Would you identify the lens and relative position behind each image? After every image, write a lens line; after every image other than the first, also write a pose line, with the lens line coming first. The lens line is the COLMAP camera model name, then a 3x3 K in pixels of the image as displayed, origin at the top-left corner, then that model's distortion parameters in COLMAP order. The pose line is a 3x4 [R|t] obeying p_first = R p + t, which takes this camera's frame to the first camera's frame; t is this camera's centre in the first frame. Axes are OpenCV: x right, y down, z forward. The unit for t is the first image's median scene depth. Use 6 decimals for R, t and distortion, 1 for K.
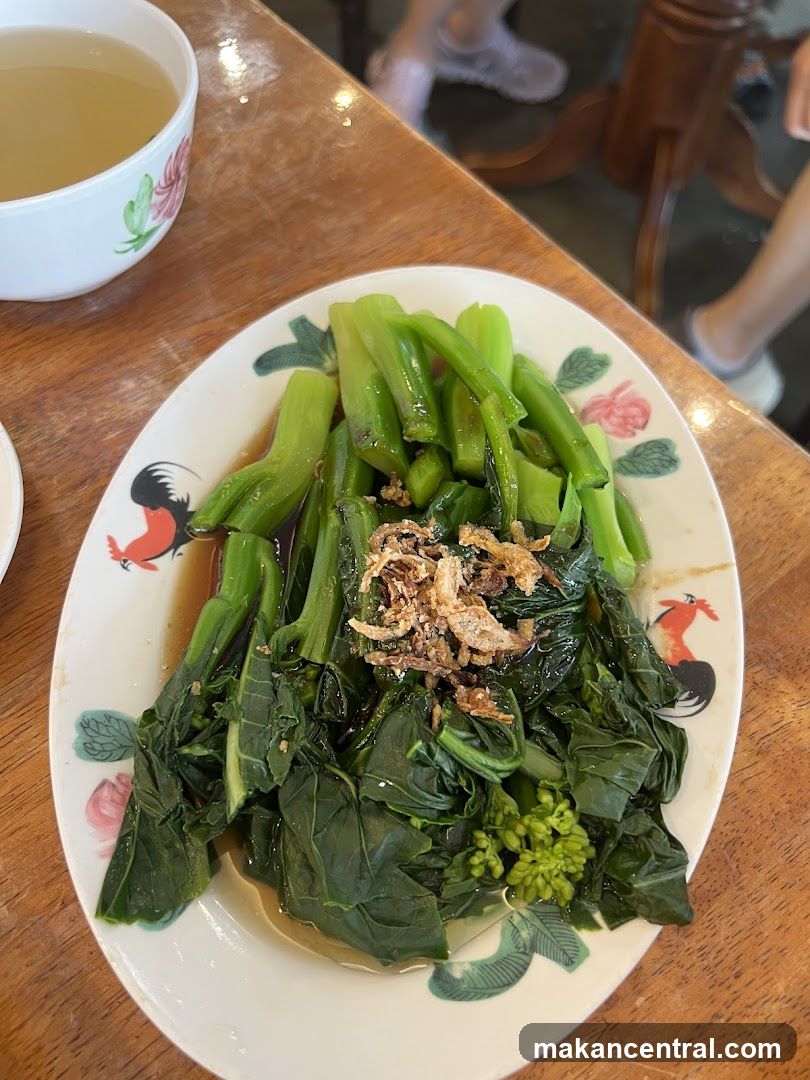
lens RADIAL K [[857.4, 0, 405.1], [0, 857.4, 542.0], [0, 0, 1]] dist [0.005447, 0.002551]
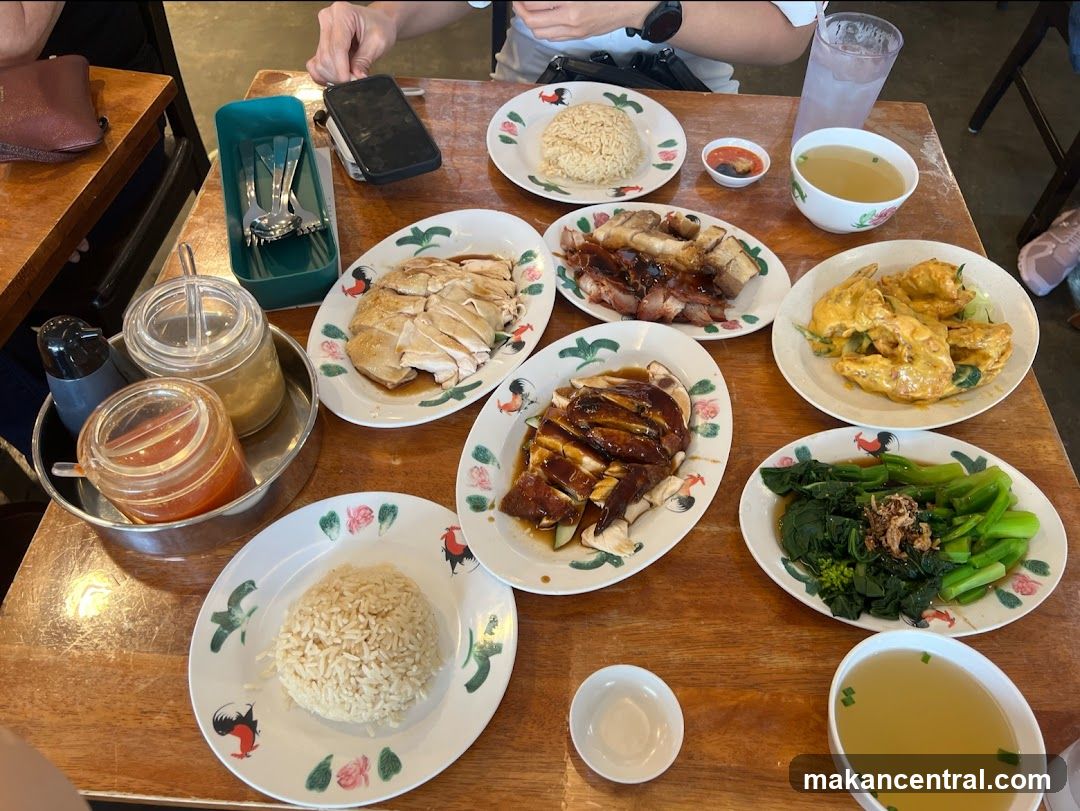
lens RADIAL K [[857.4, 0, 540.4], [0, 857.4, 399.7], [0, 0, 1]] dist [0.005447, 0.002551]
pose [[0.254907, 0.730675, -0.633353, 1.299476], [-0.843519, 0.488256, 0.223789, 0.234989], [0.472755, 0.477200, 0.740798, -1.973958]]
